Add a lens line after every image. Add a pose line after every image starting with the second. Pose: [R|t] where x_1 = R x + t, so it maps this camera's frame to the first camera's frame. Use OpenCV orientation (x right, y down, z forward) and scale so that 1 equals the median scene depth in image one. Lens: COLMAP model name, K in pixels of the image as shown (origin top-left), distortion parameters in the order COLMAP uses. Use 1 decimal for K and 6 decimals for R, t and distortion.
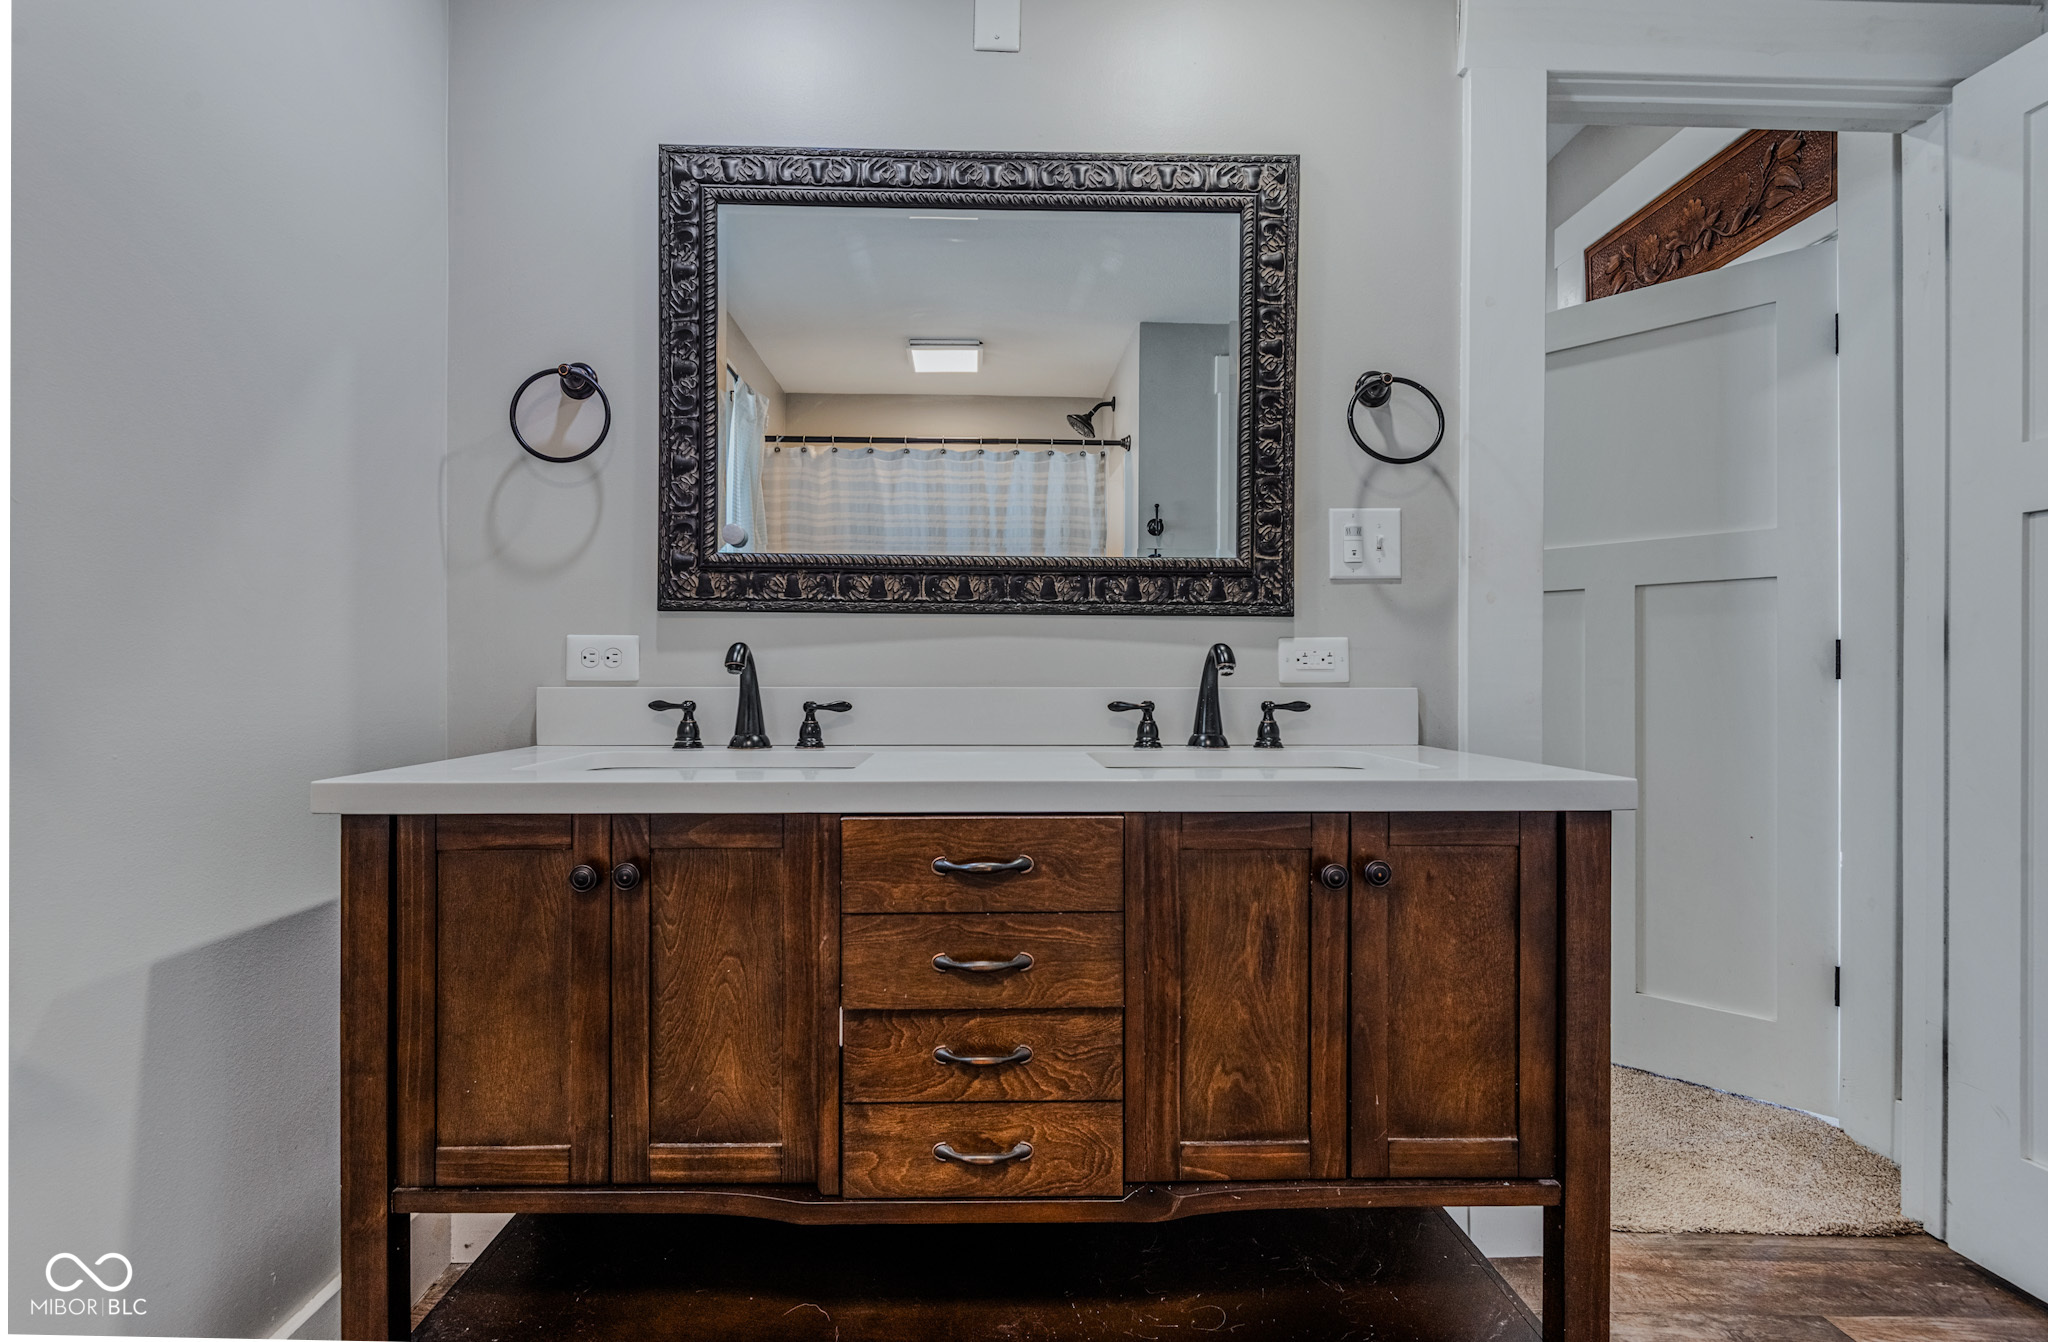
lens RADIAL K [[911.6, 0, 1021.5], [0, 911.6, 691.7], [0, 0, 1]] dist [0.002790, 0.000068]
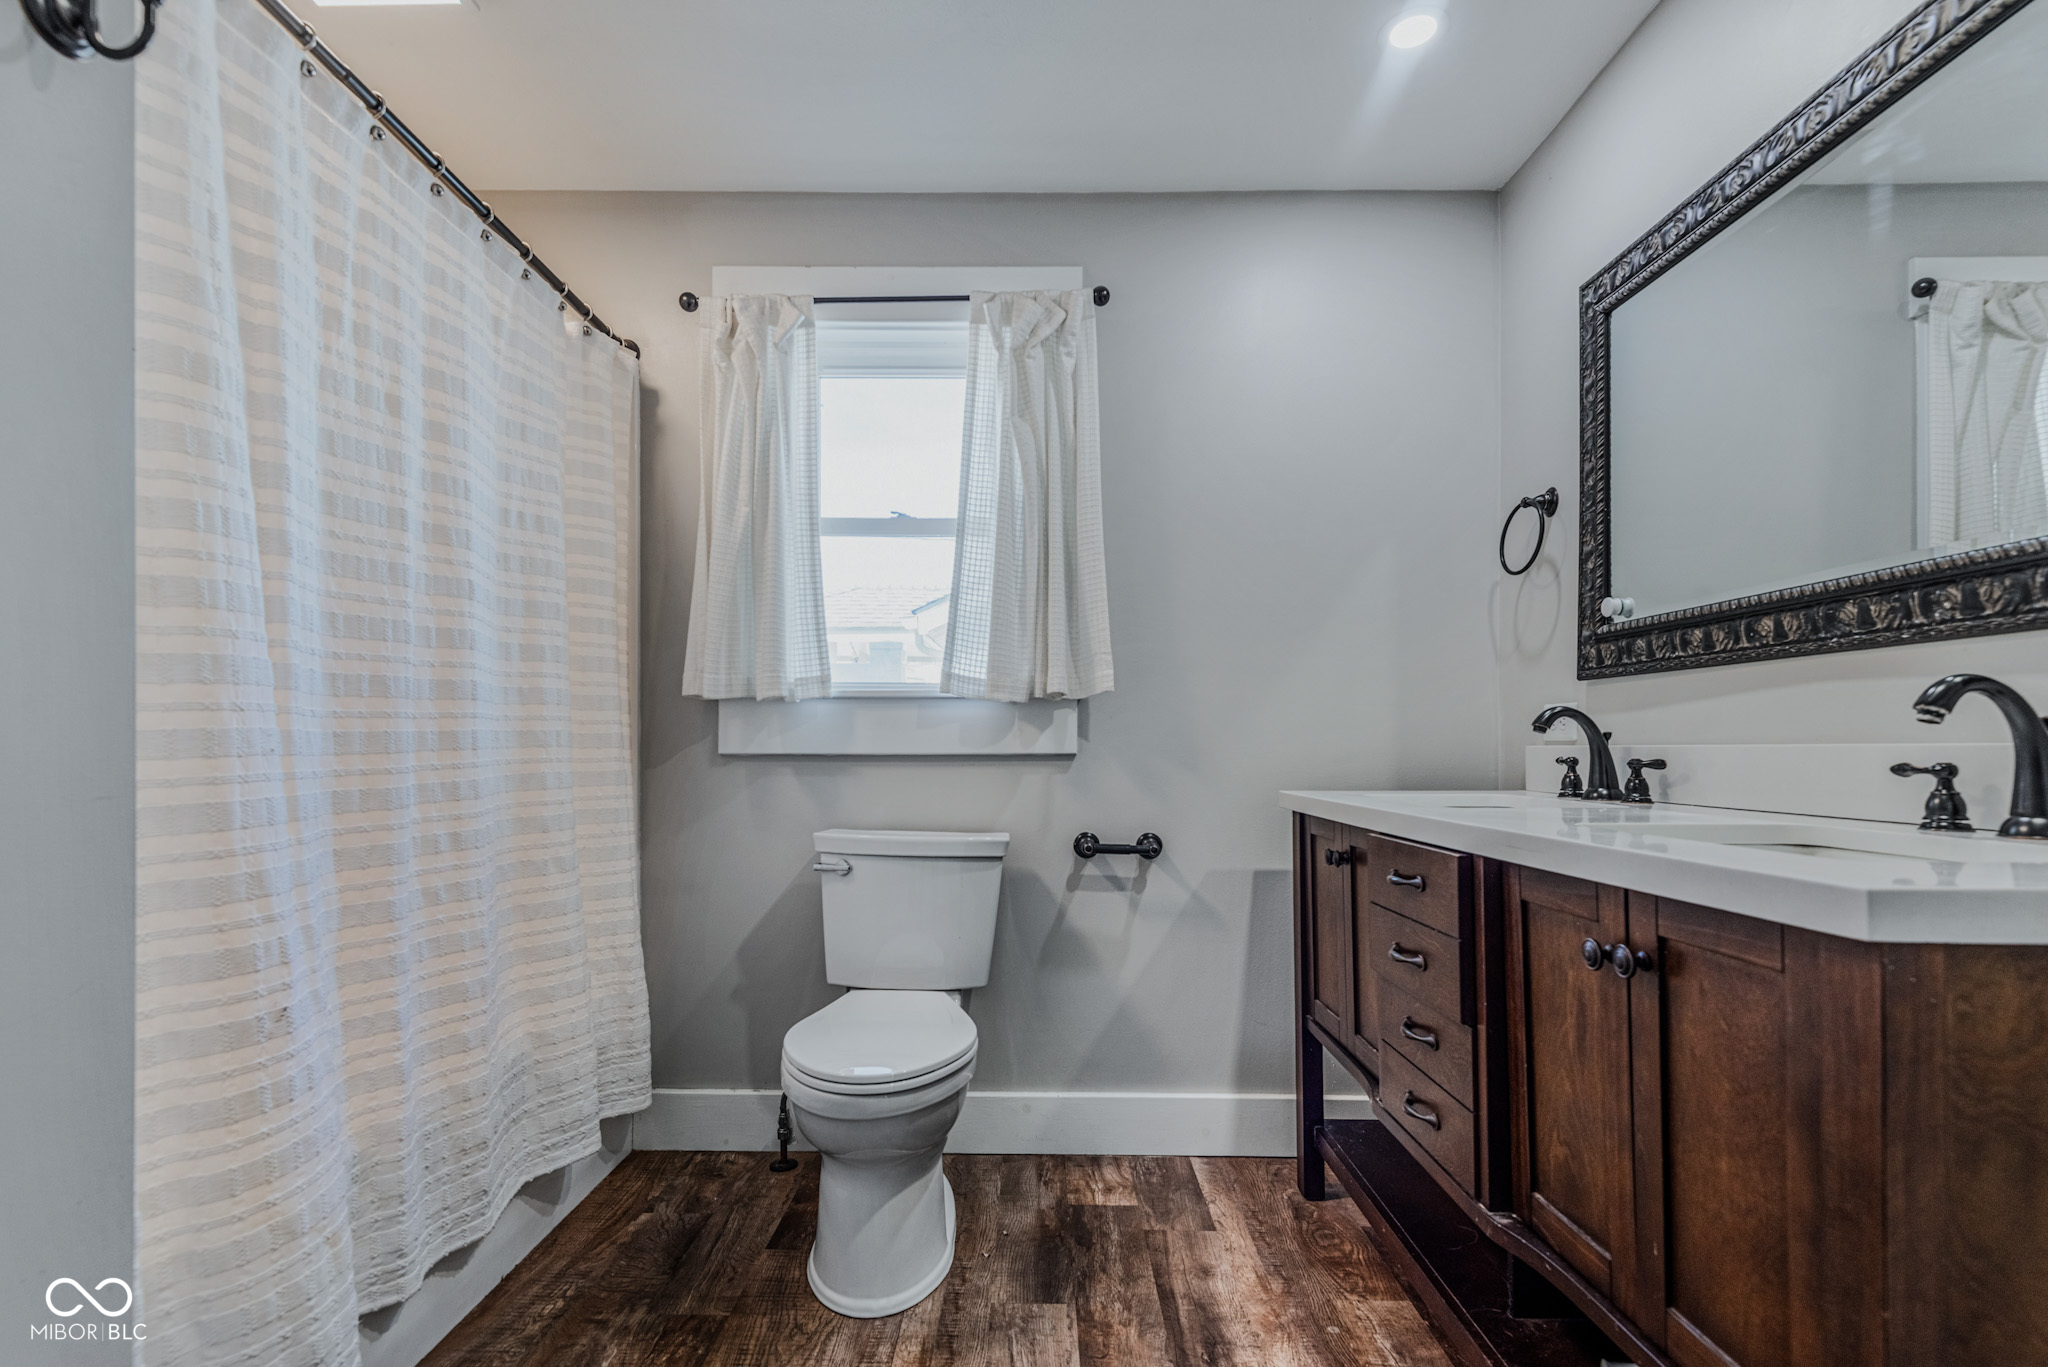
lens RADIAL K [[981.0, 0, 994.3], [0, 981.0, 731.9], [0, 0, 1]] dist [0.039236, -0.025618]
pose [[-0.065432, -0.017163, -0.997709, 0.923220], [-0.002284, 0.999852, -0.017050, 0.001443], [0.997854, 0.001163, -0.065462, 0.325394]]
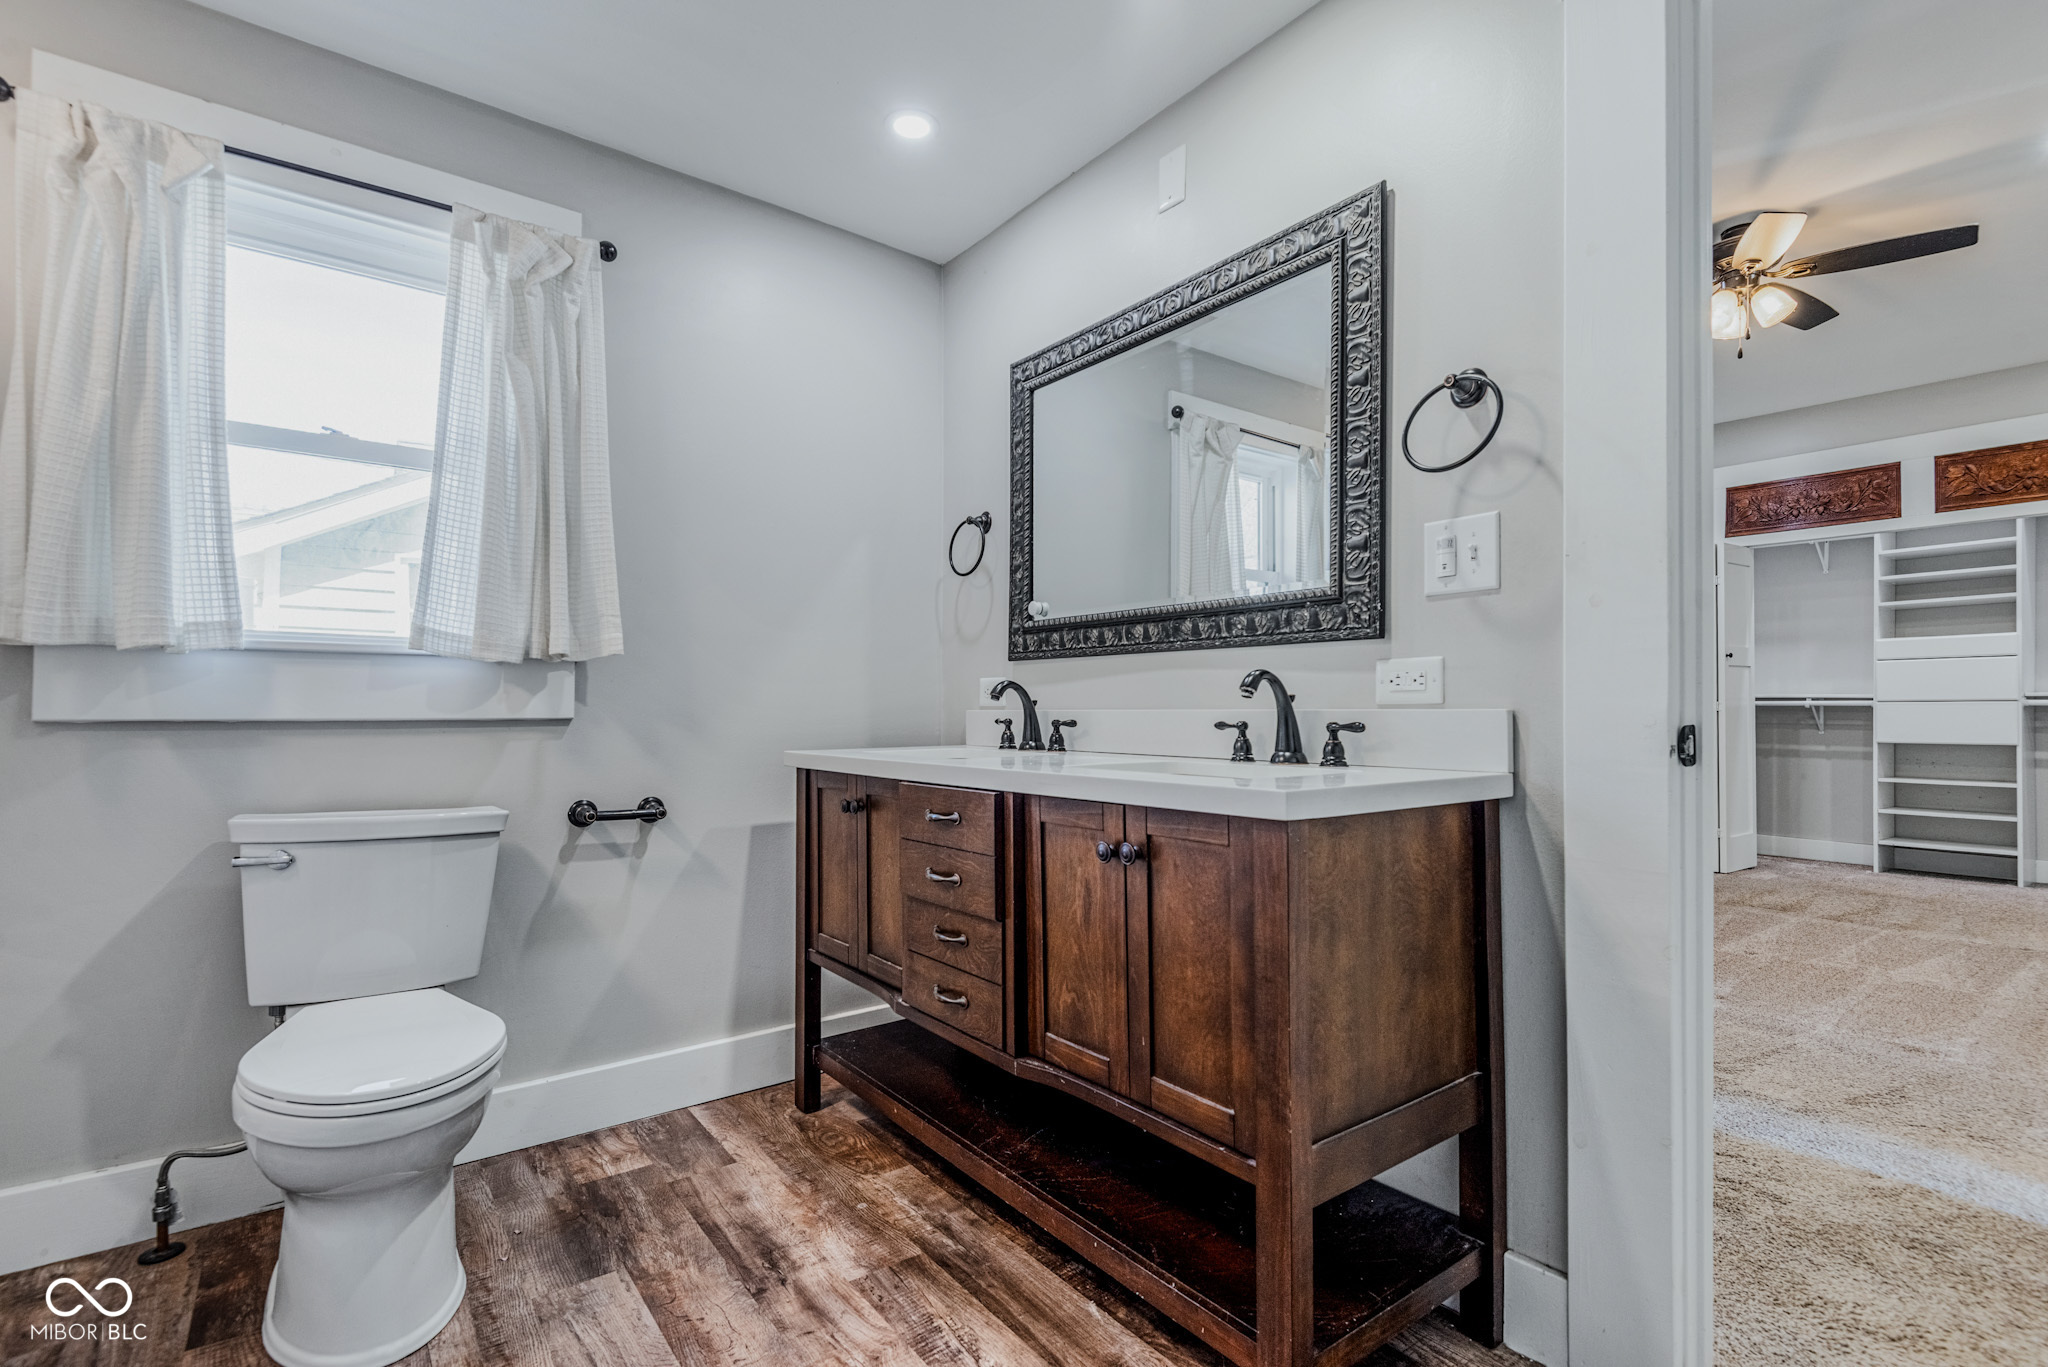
lens RADIAL K [[972.3, 0, 1028.8], [0, 972.3, 688.3], [0, 0, 1]] dist [0.037903, -0.023628]
pose [[0.577130, -0.020449, -0.816396, 0.974203], [-0.002181, 0.999644, -0.026580, 0.001977], [0.816649, 0.017121, 0.576880, 0.065991]]
